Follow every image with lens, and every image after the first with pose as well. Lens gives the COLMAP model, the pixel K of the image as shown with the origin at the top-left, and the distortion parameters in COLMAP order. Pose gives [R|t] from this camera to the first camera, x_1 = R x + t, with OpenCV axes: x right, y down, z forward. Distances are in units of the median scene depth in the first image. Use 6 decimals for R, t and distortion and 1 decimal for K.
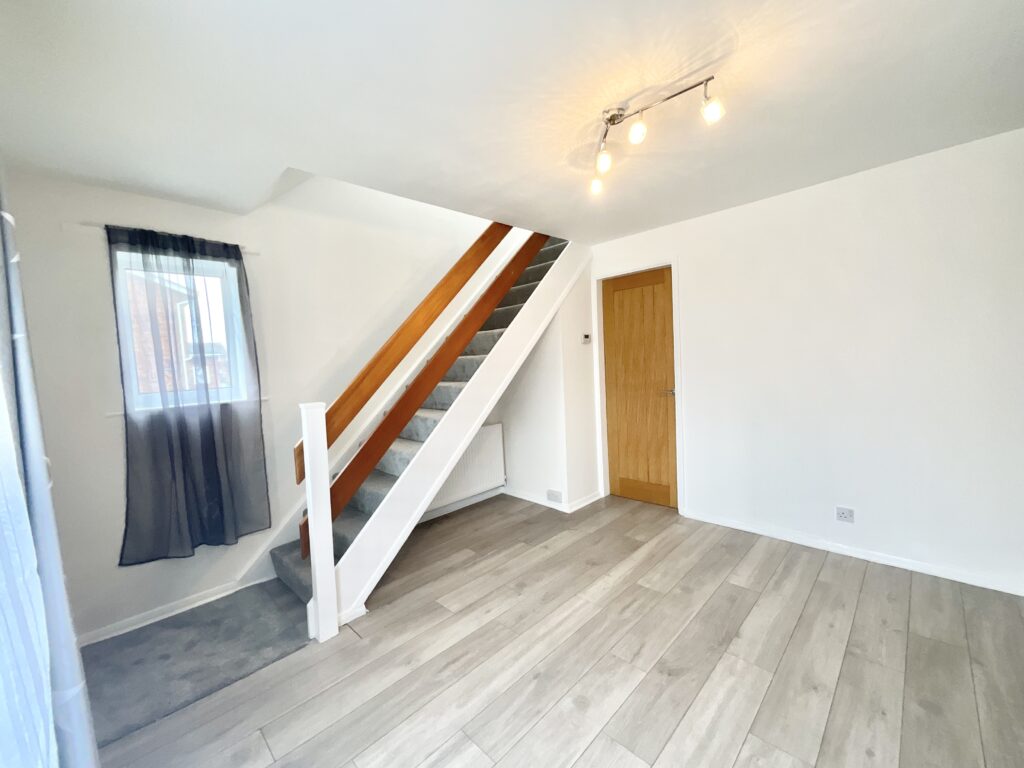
lens RADIAL K [[414.6, 0, 509.7], [0, 414.6, 386.1], [0, 0, 1]] dist [0.004563, -0.001620]
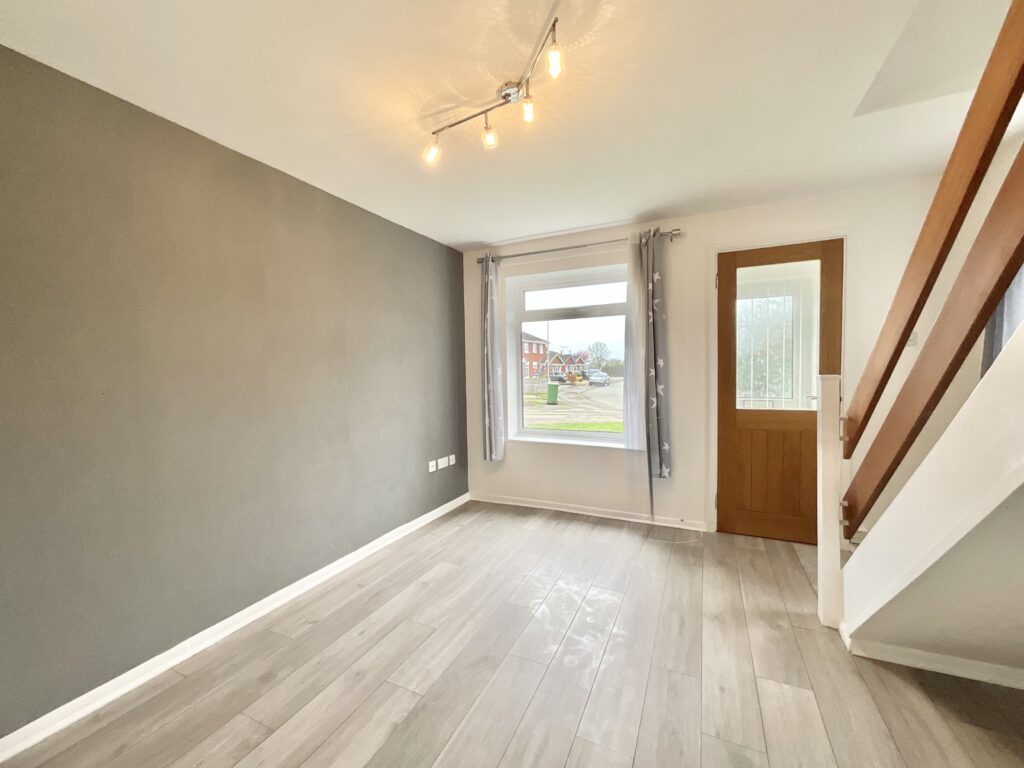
lens RADIAL K [[414.6, 0, 506.6], [0, 414.6, 384.6], [0, 0, 1]] dist [0.004563, -0.001620]
pose [[-0.941846, 0.082594, -0.325736, 0.496133], [0.047165, 0.992220, 0.115215, -0.075161], [0.332718, 0.093151, -0.938414, 1.535377]]
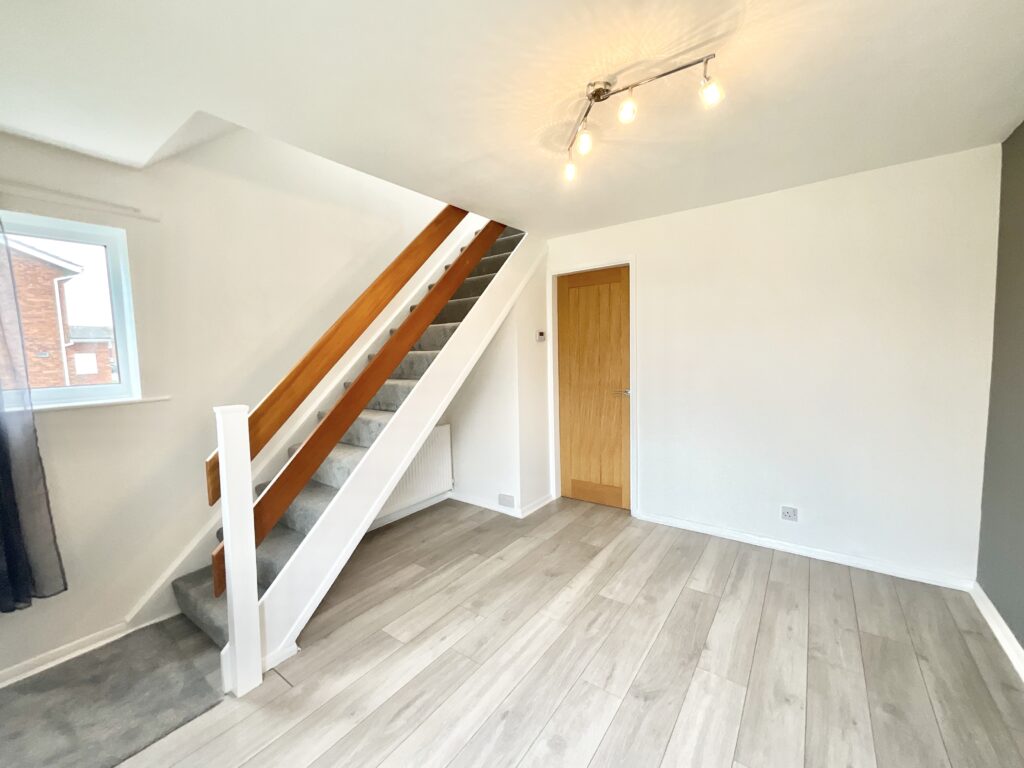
lens RADIAL K [[414.6, 0, 509.0], [0, 414.6, 384.9], [0, 0, 1]] dist [0.004563, -0.001620]
pose [[0.988241, 0.012415, 0.152397, -0.056464], [-0.013763, 0.999875, 0.007791, -0.012870], [-0.152281, -0.009797, 0.988289, 0.103002]]
